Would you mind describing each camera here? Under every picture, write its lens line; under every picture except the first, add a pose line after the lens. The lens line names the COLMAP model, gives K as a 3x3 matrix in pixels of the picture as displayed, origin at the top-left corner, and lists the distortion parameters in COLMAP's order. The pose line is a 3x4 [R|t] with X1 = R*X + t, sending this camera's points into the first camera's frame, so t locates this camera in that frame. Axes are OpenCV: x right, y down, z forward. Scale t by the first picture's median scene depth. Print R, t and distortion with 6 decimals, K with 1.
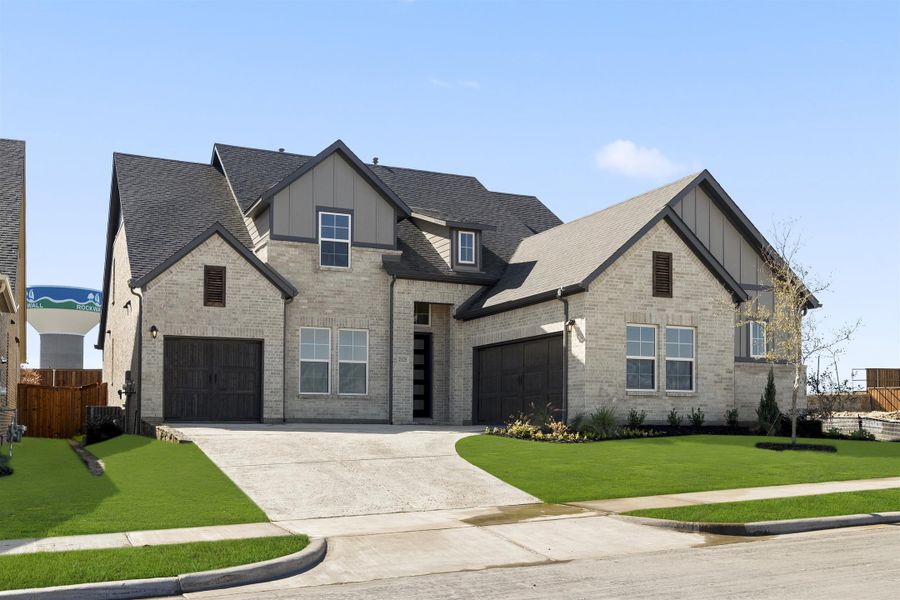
lens RADIAL K [[366.3, 0, 454.2], [0, 366.3, 309.4], [0, 0, 1]] dist [0.000389, 0.000223]
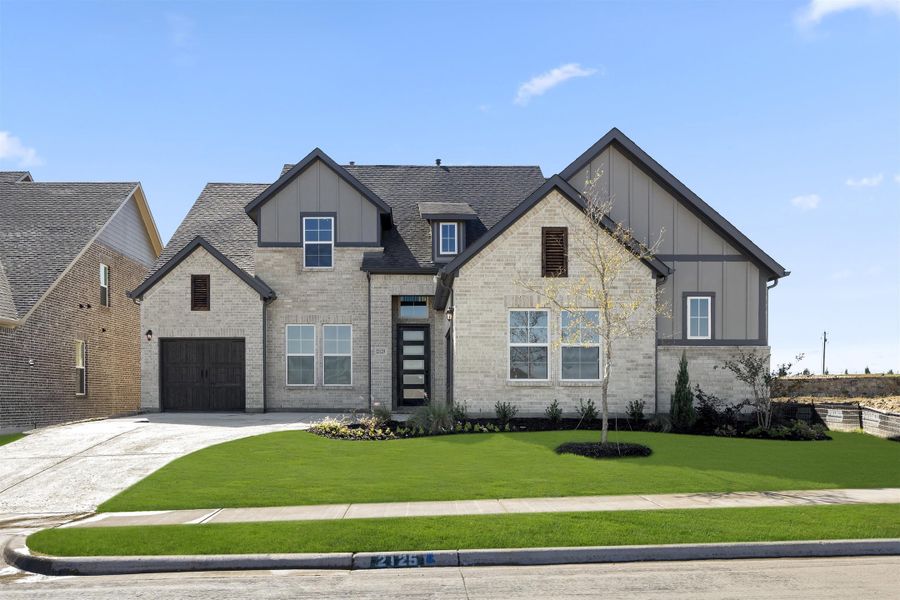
lens RADIAL K [[351.9, 0, 463.6], [0, 351.9, 307.0], [0, 0, 1]] dist [0.001837, 0.000312]
pose [[0.982568, -0.052262, -0.178406, 0.329577], [0.055855, 0.998324, 0.015175, 0.009614], [0.177314, -0.024875, 0.983840, 0.068735]]
